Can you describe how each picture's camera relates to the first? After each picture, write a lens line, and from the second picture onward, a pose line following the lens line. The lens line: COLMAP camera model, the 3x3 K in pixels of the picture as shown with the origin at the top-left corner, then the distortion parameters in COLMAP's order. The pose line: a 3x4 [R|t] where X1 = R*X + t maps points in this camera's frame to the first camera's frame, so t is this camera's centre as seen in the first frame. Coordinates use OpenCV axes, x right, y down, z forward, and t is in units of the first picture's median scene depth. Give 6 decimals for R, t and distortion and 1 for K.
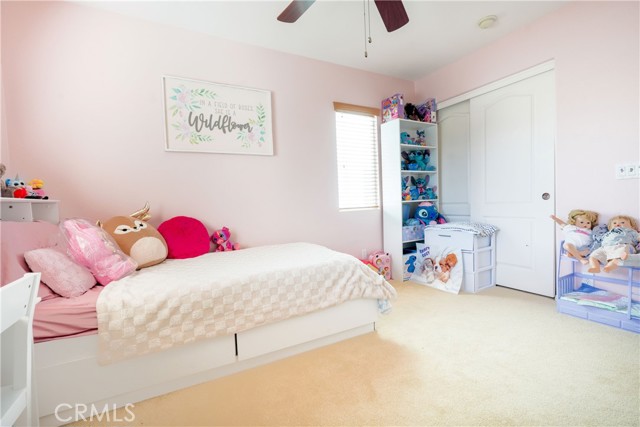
lens RADIAL K [[288.4, 0, 316.0], [0, 288.4, 212.4], [0, 0, 1]] dist [-0.005529, -0.000764]
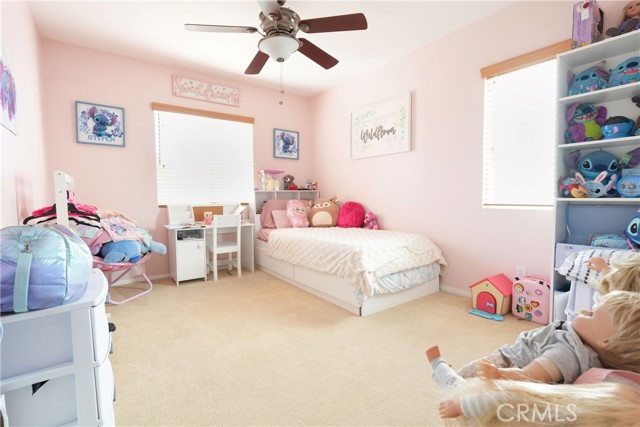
lens RADIAL K [[288.4, 0, 315.1], [0, 288.4, 214.4], [0, 0, 1]] dist [-0.005529, -0.000764]
pose [[0.155779, 0.099700, -0.982748, 0.968379], [-0.039318, 0.994731, 0.094683, -0.053169], [0.987009, 0.023890, 0.158878, 0.525768]]
